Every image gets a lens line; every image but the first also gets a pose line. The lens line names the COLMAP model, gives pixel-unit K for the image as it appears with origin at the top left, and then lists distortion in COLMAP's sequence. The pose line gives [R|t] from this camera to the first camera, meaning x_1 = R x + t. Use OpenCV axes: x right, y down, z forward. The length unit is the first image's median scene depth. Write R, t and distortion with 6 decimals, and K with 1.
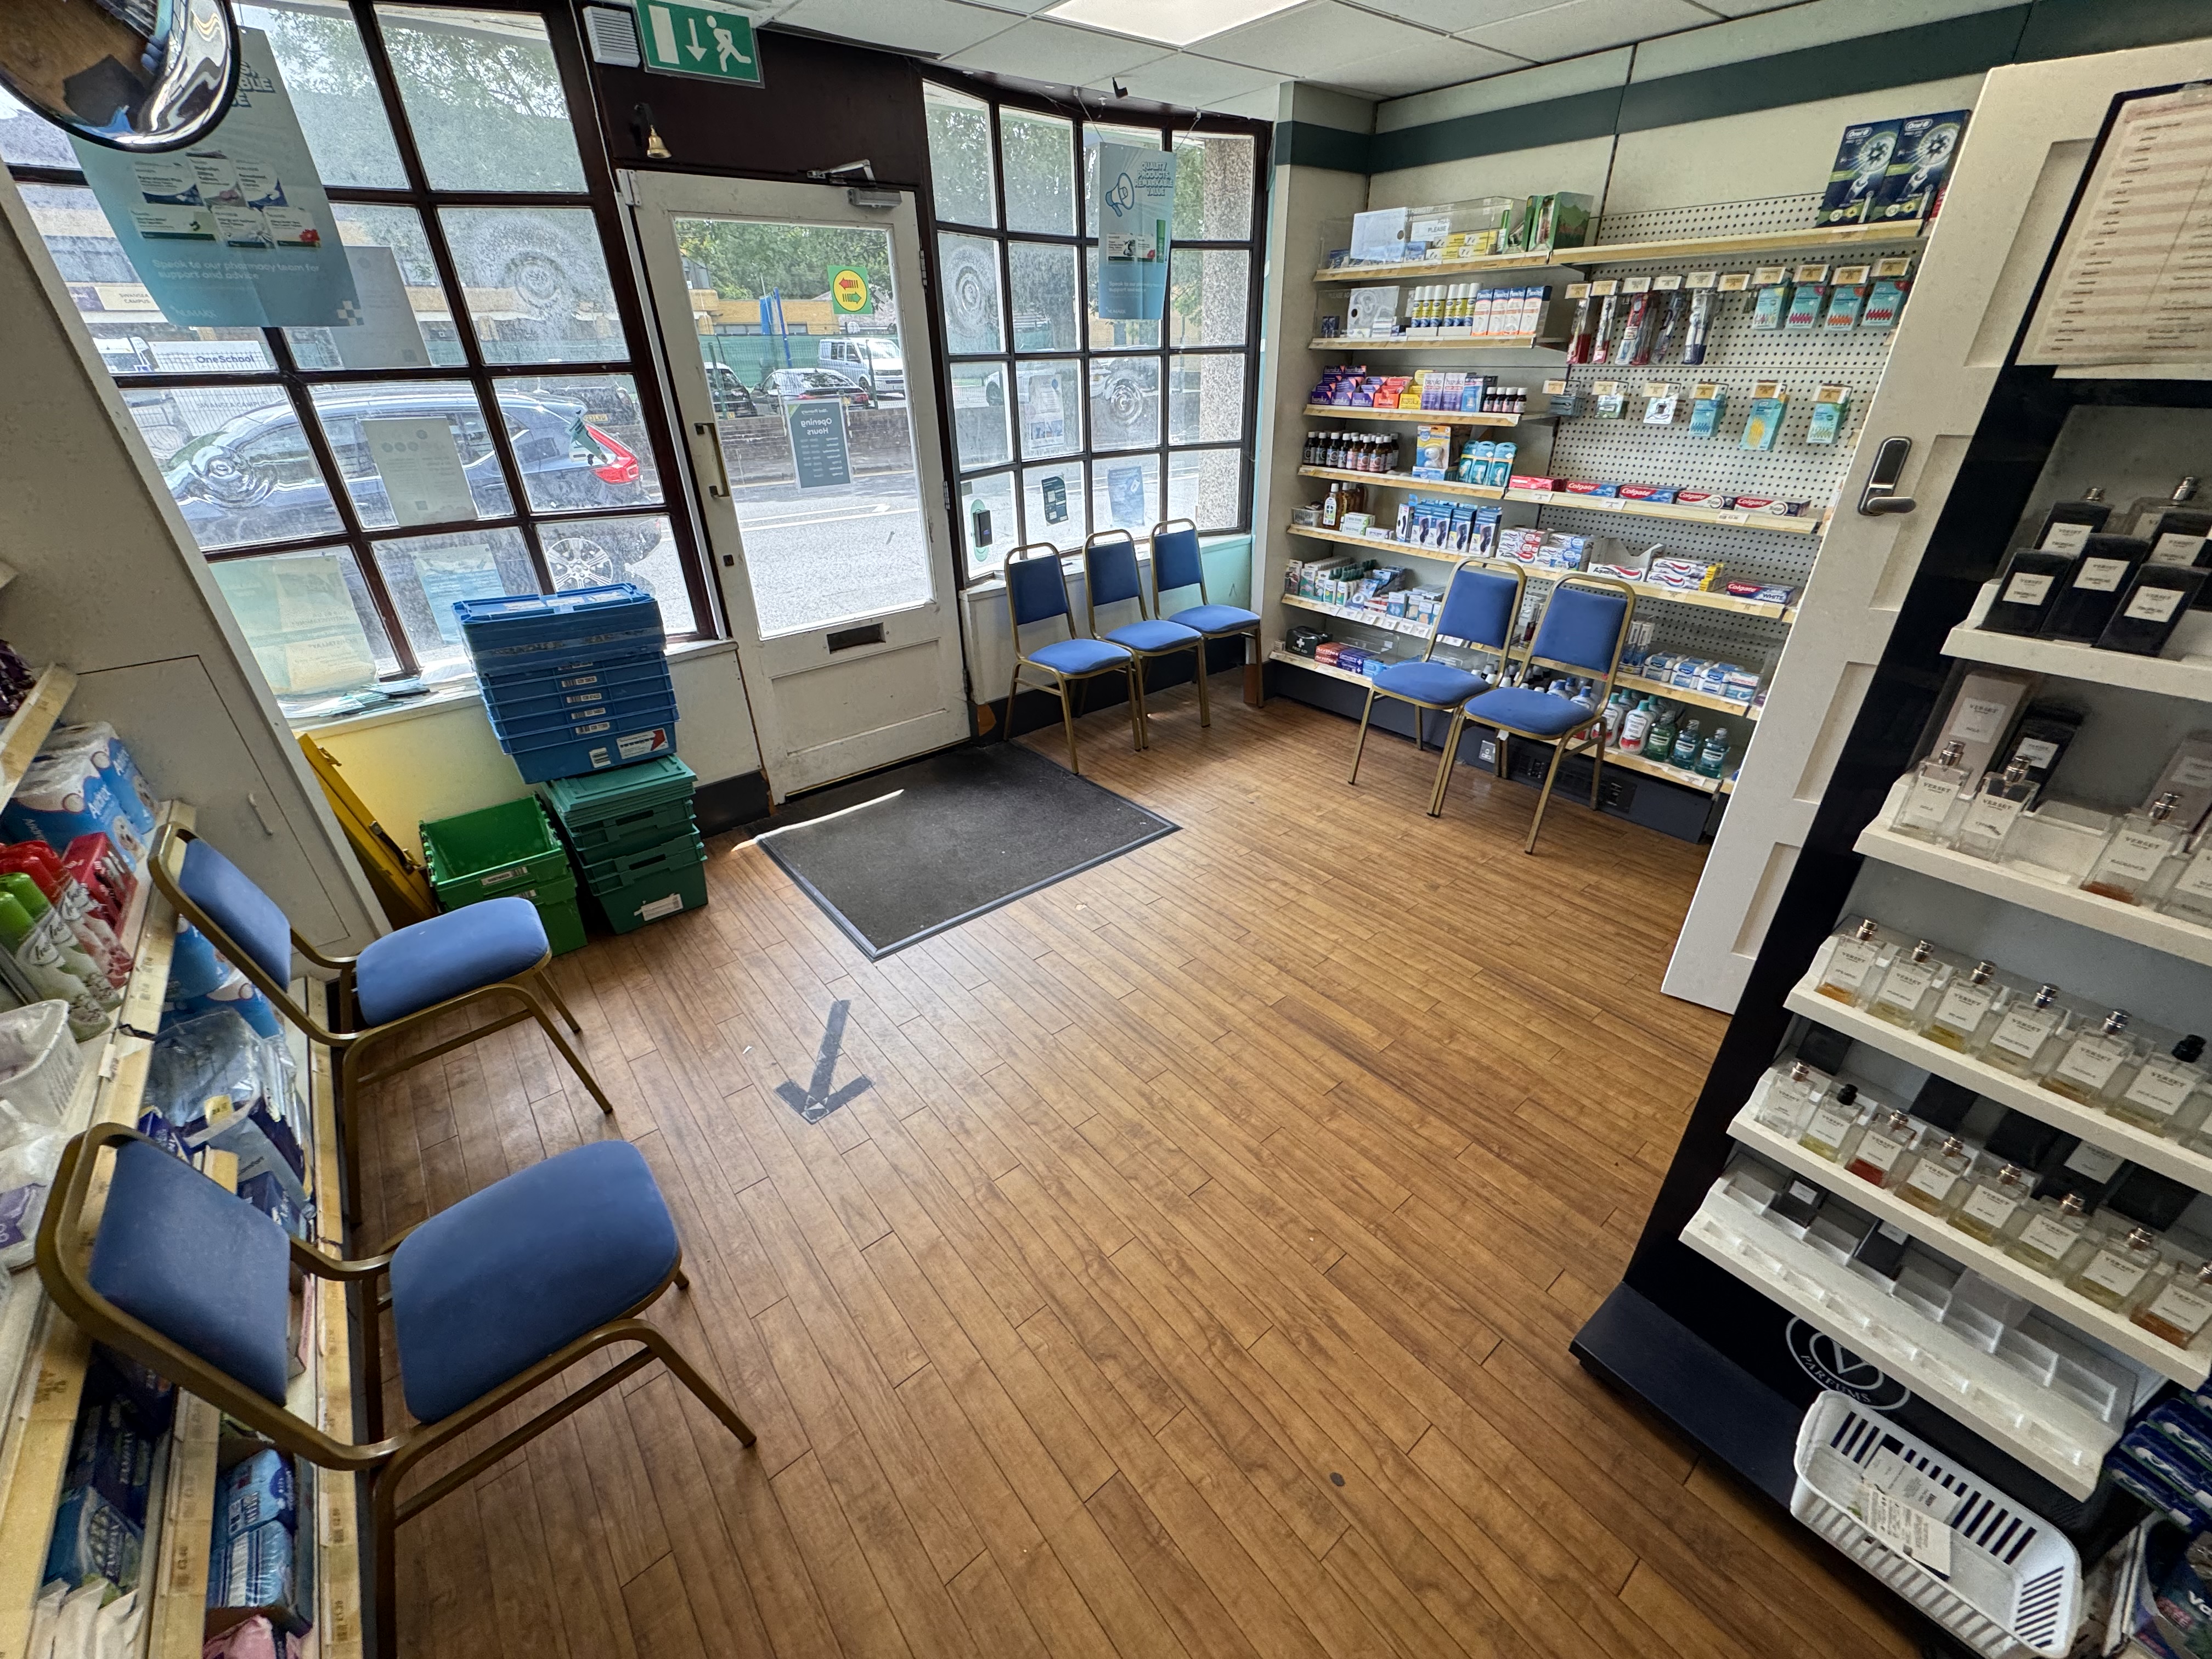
lens RADIAL K [[881.8, 0, 1107.6], [0, 881.8, 826.1], [0, 0, 1]] dist [-0.004133, -0.000149]
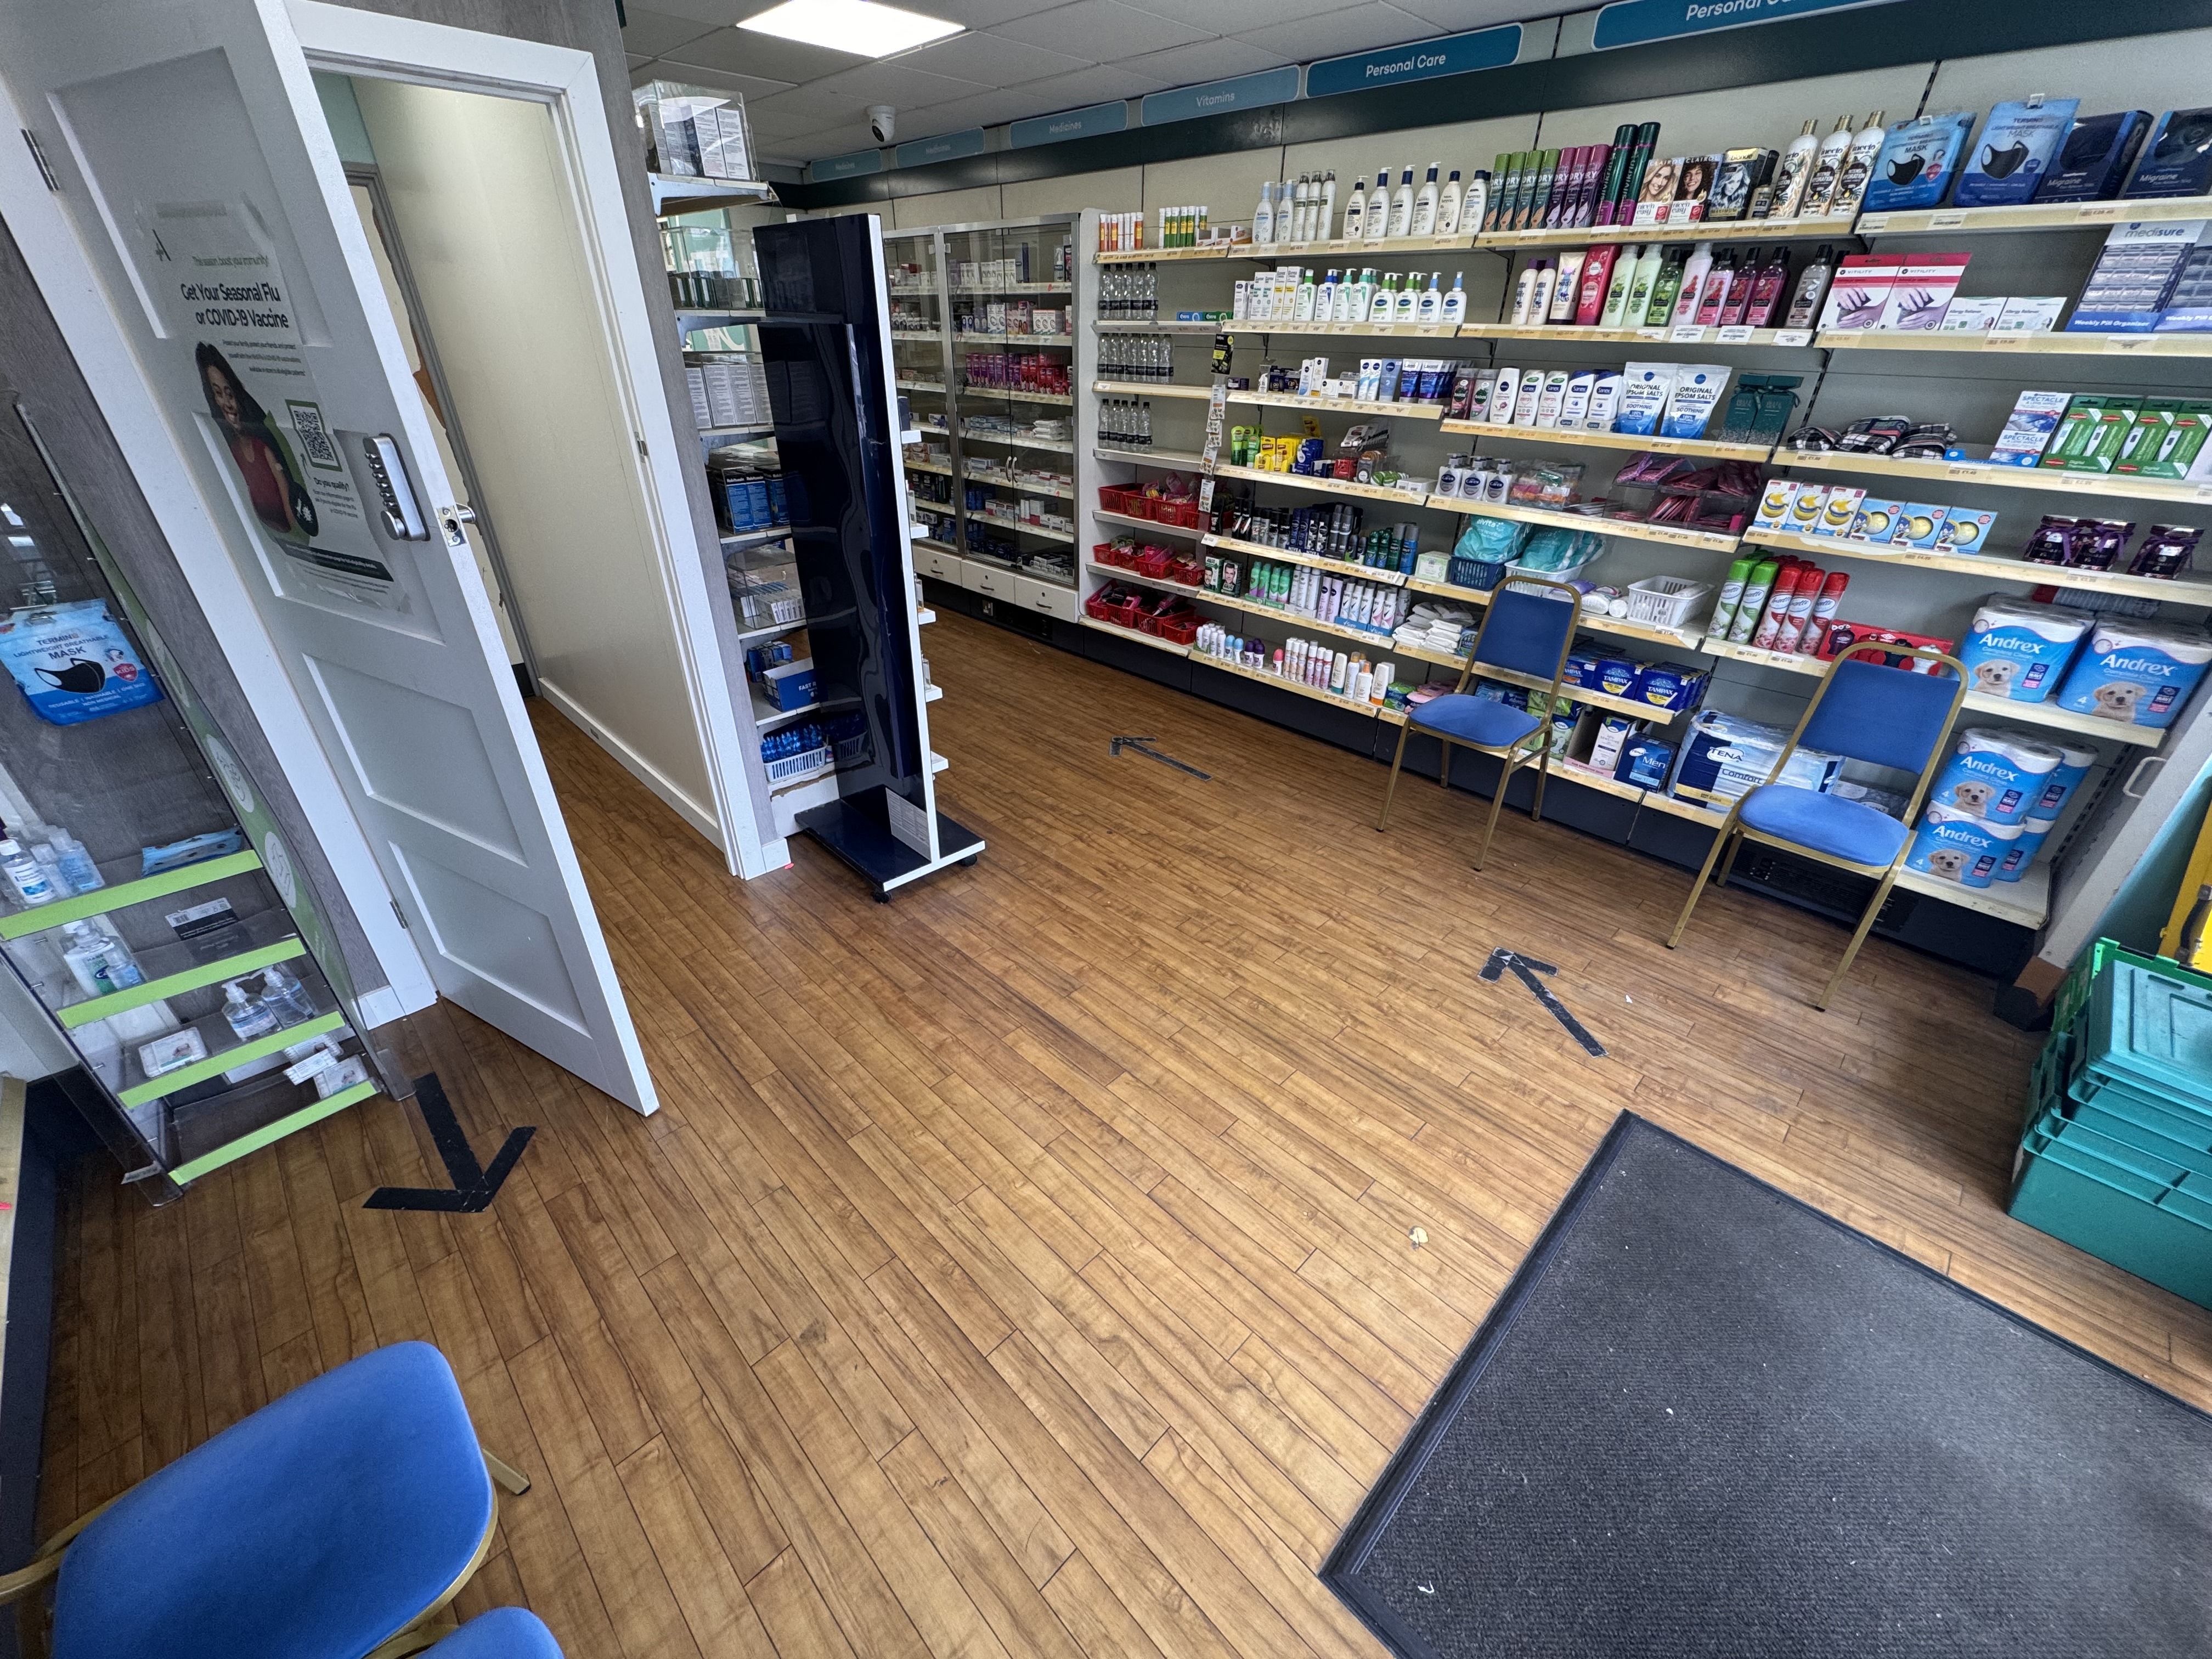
lens RADIAL K [[881.8, 0, 1105.6], [0, 881.8, 830.6], [0, 0, 1]] dist [-0.004133, -0.000149]
pose [[-0.995240, 0.055674, -0.079984, 0.240560], [-0.039762, 0.517337, 0.854858, -0.621471], [0.088972, 0.853969, -0.512661, 1.142201]]
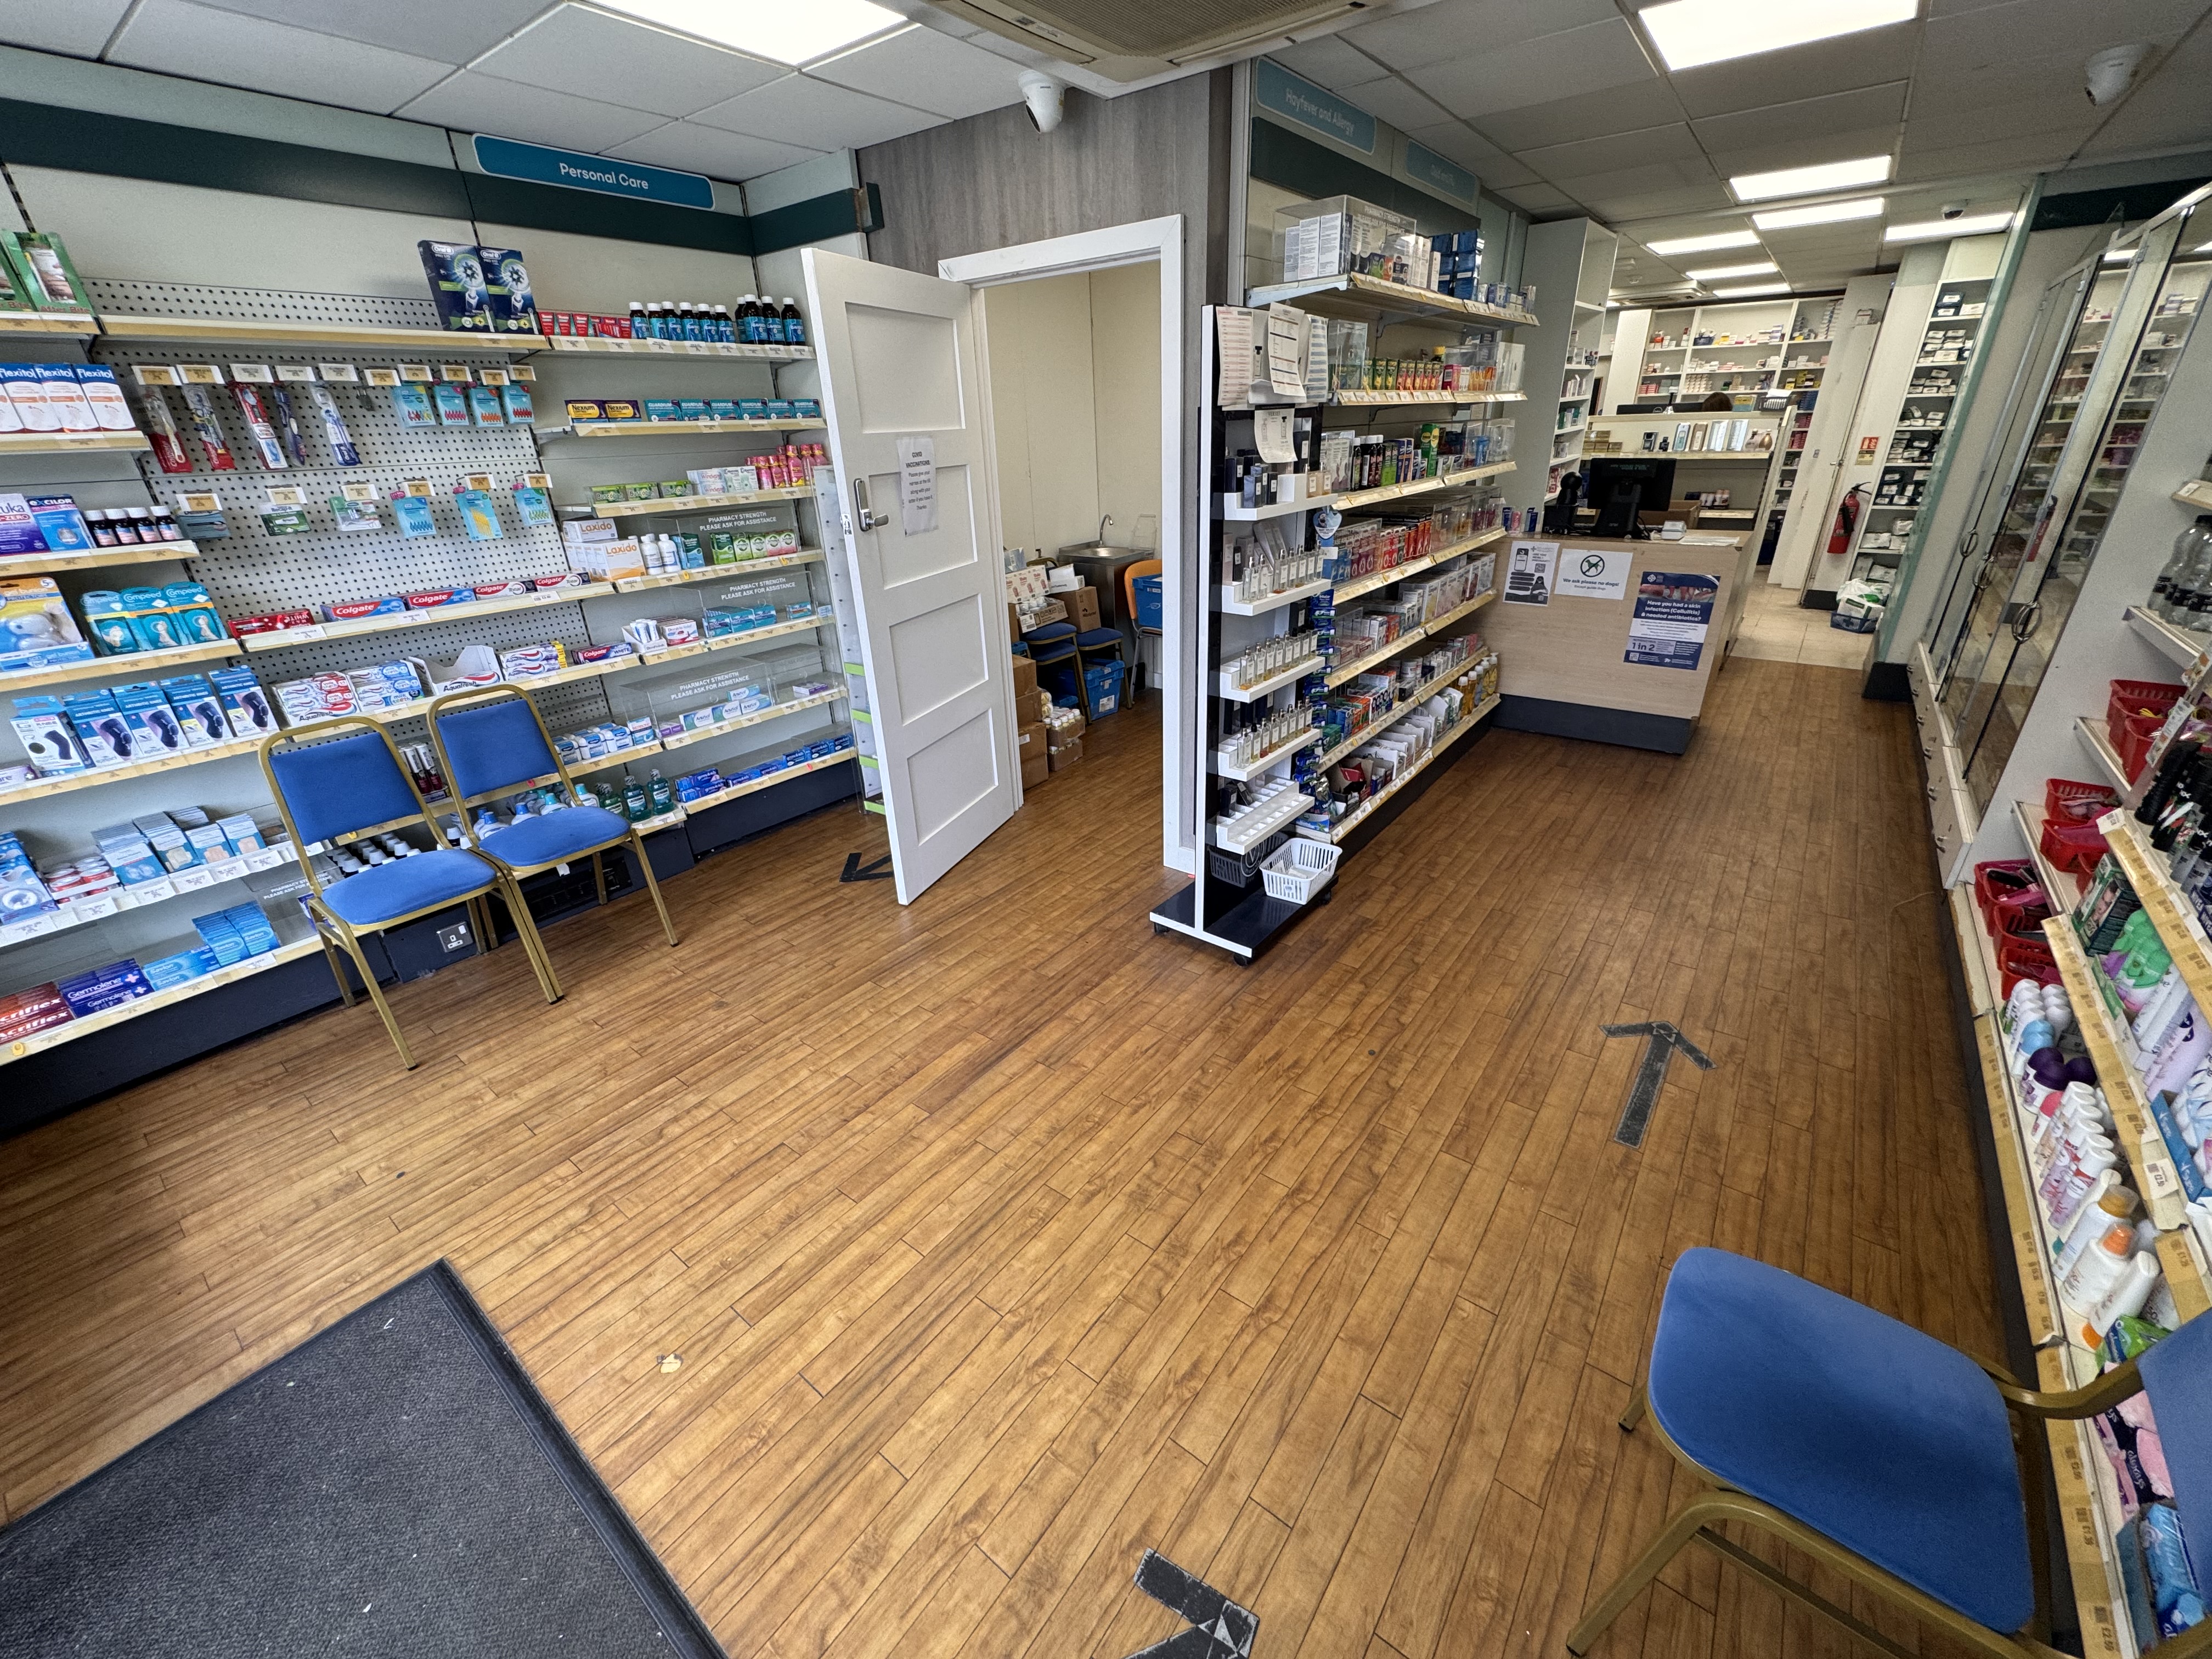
lens RADIAL K [[881.8, 0, 1104.6], [0, 881.8, 825.9], [0, 0, 1]] dist [-0.004133, -0.000149]
pose [[-0.226055, -0.378562, 0.897547, -0.506182], [0.501277, 0.744828, 0.440400, -0.295679], [-0.835237, 0.549474, 0.021392, 0.614538]]
